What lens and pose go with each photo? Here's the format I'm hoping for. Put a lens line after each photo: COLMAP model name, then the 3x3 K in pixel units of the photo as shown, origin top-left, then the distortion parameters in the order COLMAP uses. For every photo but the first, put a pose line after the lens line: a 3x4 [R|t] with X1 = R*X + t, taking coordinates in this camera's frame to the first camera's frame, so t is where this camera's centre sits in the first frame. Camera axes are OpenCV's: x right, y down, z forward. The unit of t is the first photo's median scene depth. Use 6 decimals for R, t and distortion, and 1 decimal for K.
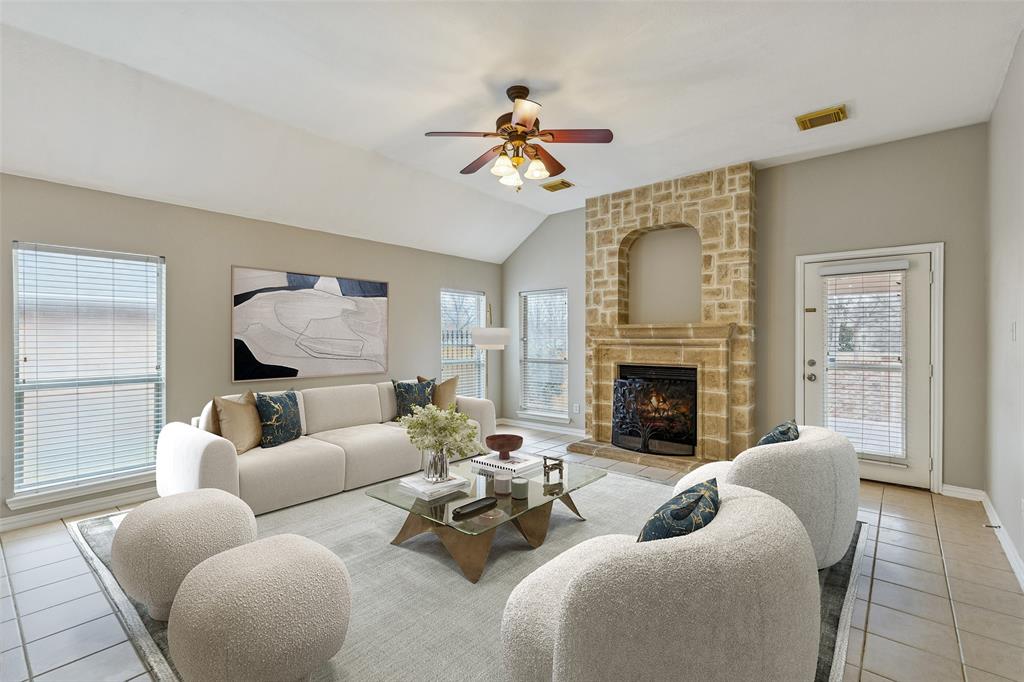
lens RADIAL K [[461.9, 0, 504.8], [0, 461.9, 340.6], [0, 0, 1]] dist [0.003588, 0.000319]
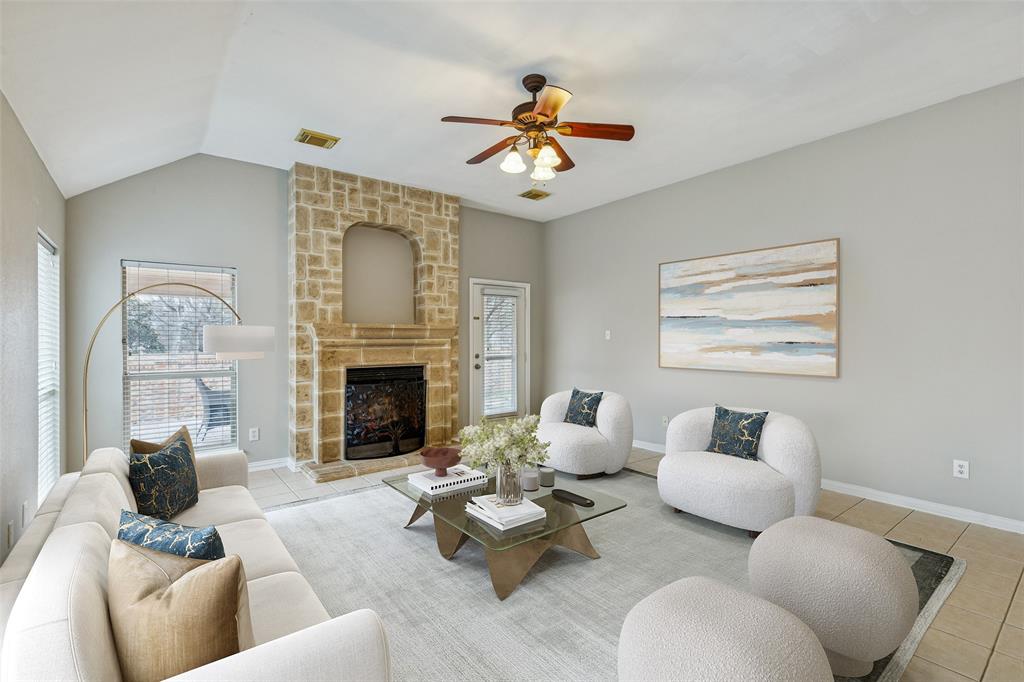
lens RADIAL K [[461.9, 0, 505.3], [0, 461.9, 339.5], [0, 0, 1]] dist [0.003588, 0.000319]
pose [[0.202348, -0.004426, 0.979304, -0.599373], [0.005554, 0.999979, 0.003372, -0.005374], [-0.979298, 0.004756, 0.202368, 0.563884]]
